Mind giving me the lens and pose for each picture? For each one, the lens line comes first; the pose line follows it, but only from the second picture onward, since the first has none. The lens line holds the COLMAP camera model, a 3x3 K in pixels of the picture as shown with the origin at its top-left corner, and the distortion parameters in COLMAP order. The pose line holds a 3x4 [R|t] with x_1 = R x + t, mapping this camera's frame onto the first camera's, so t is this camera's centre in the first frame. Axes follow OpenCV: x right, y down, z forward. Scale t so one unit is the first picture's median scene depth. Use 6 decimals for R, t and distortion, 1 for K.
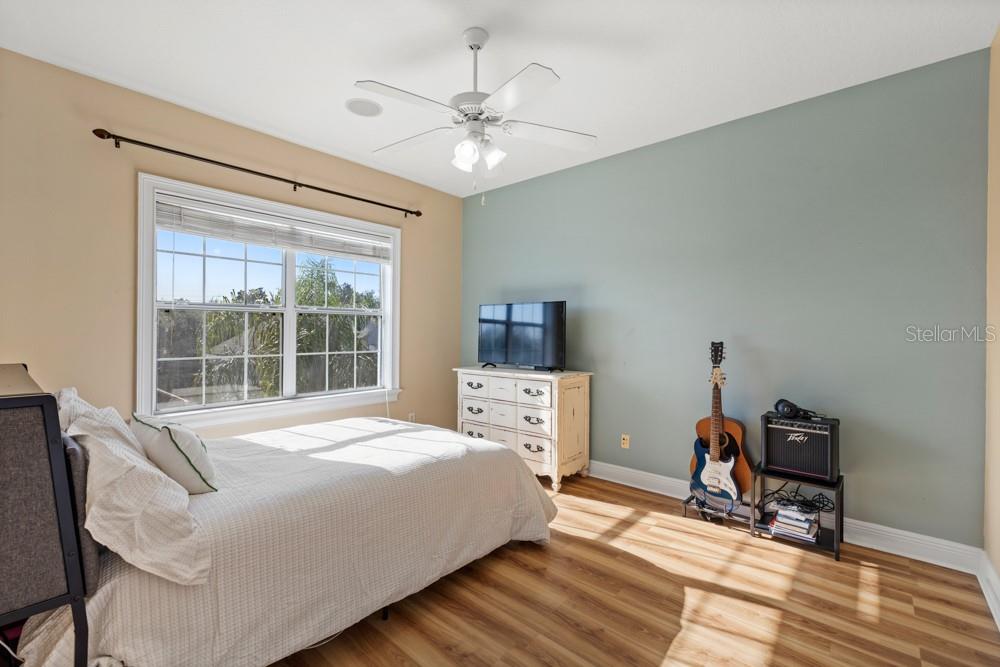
lens RADIAL K [[427.9, 0, 498.3], [0, 427.9, 327.9], [0, 0, 1]] dist [-0.000171, 0.000180]
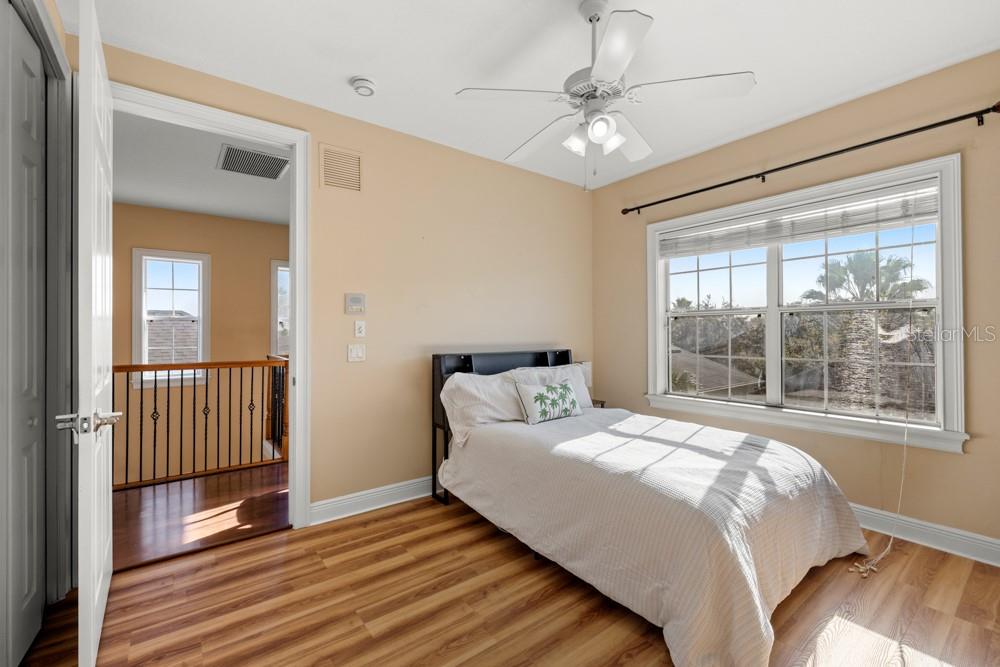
lens RADIAL K [[427.9, 0, 498.3], [0, 427.9, 327.9], [0, 0, 1]] dist [-0.000171, 0.000180]
pose [[-0.195455, -0.016830, -0.980568, 0.622668], [0.009364, 0.999775, -0.019026, 0.010309], [0.980668, -0.012901, -0.195254, 0.701605]]
